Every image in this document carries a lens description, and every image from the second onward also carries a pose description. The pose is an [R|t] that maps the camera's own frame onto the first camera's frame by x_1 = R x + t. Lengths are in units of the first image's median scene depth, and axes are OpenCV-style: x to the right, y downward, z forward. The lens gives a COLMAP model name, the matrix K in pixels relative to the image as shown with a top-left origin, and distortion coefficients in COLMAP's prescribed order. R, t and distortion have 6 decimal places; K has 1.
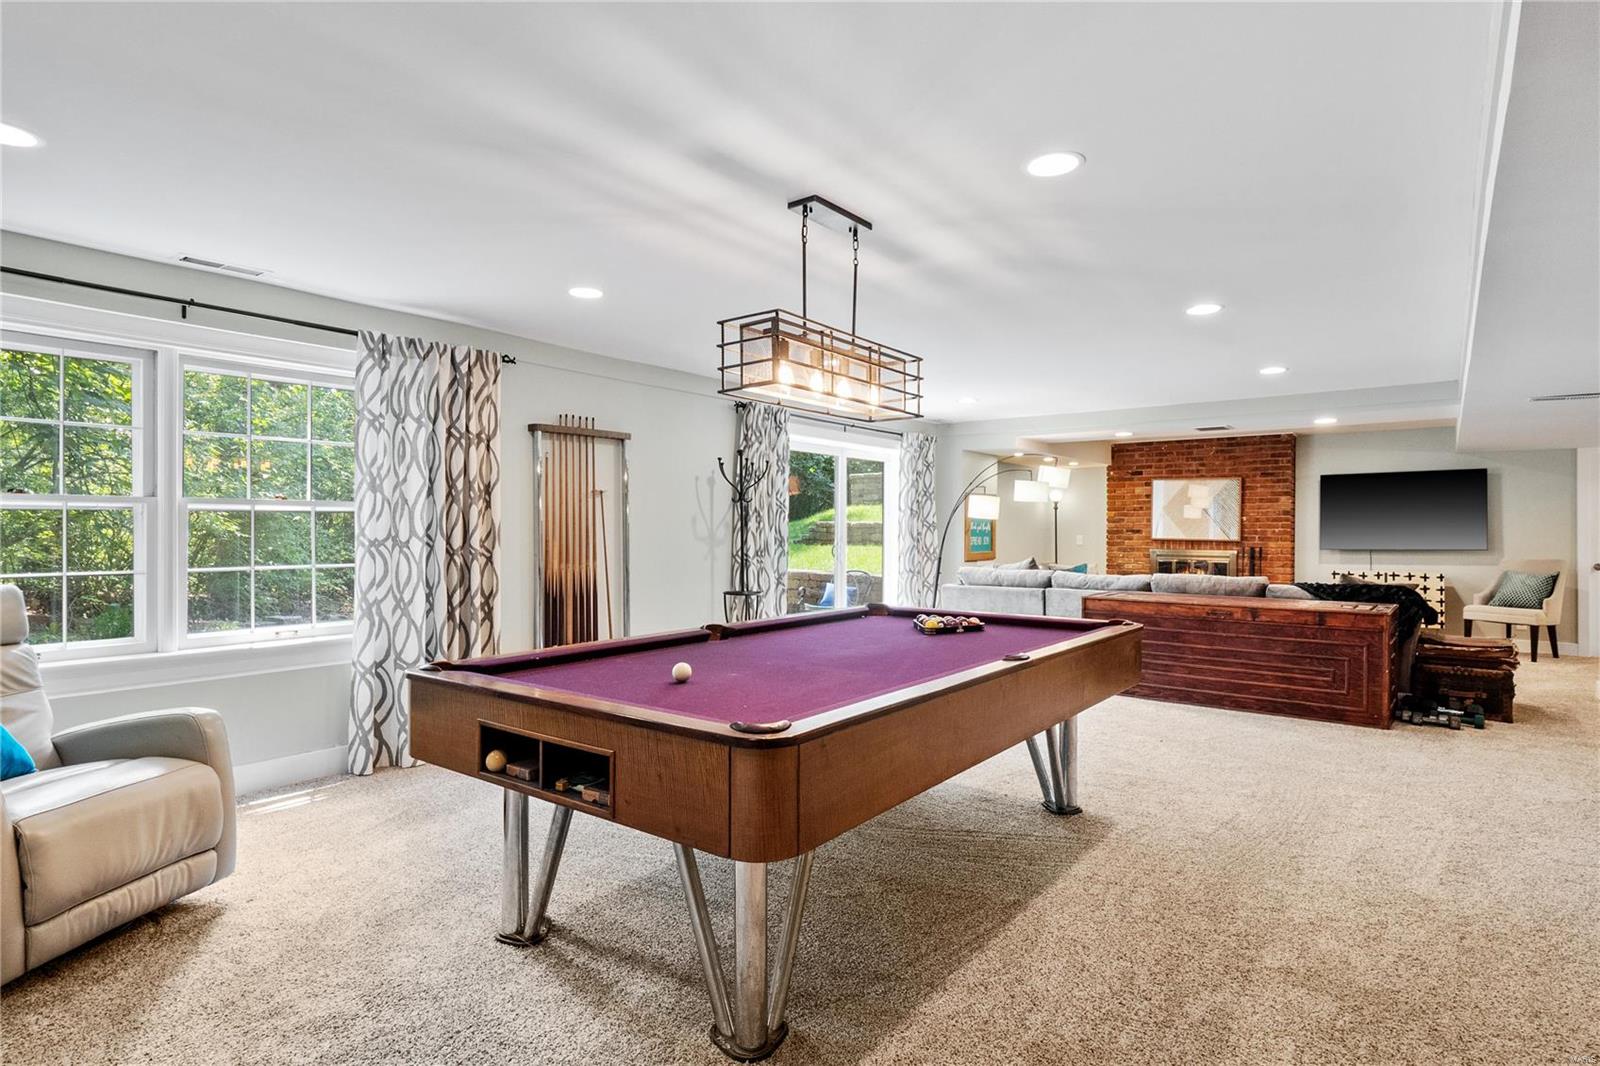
lens RADIAL K [[836.7, 0, 800.0], [0, 836.7, 534.5], [0, 0, 1]] dist [-0.007632, 0.000205]
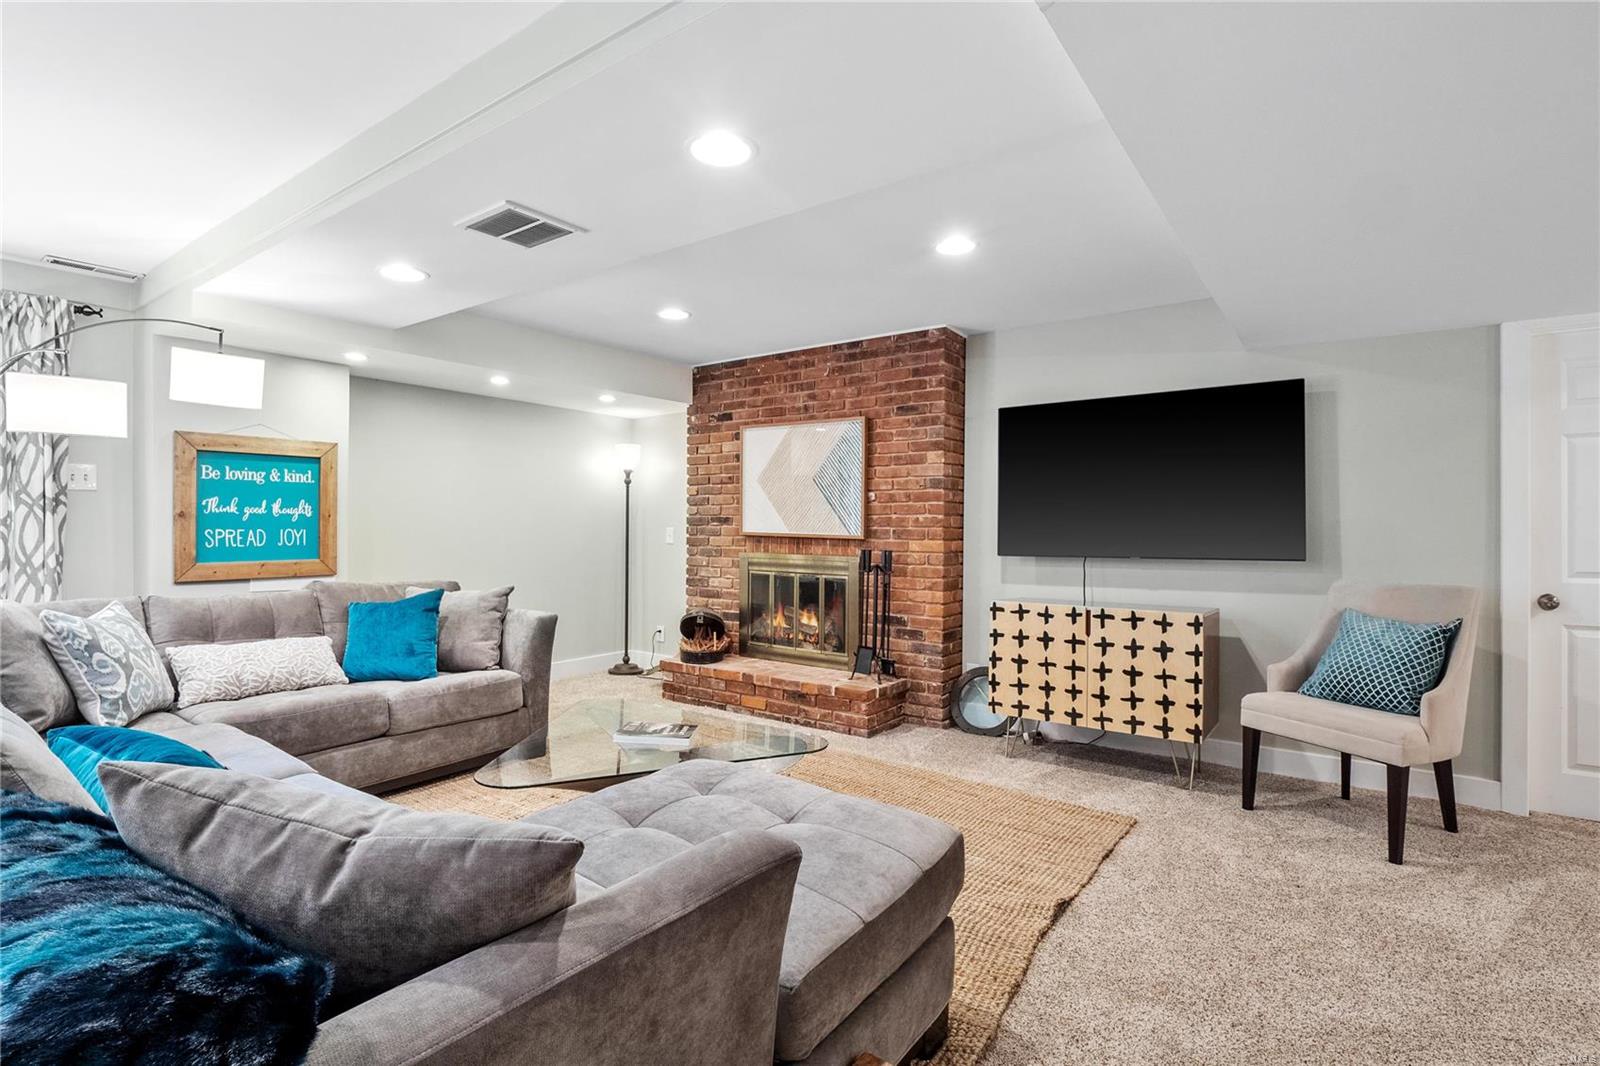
lens RADIAL K [[767.5, 0, 793.6], [0, 767.5, 525.2], [0, 0, 1]] dist [-0.017571, 0.000114]
pose [[0.999779, 0.001633, 0.020956, 0.480454], [-0.001579, 0.999995, -0.002632, 0.000821], [-0.020961, 0.002598, 0.999777, 0.528457]]
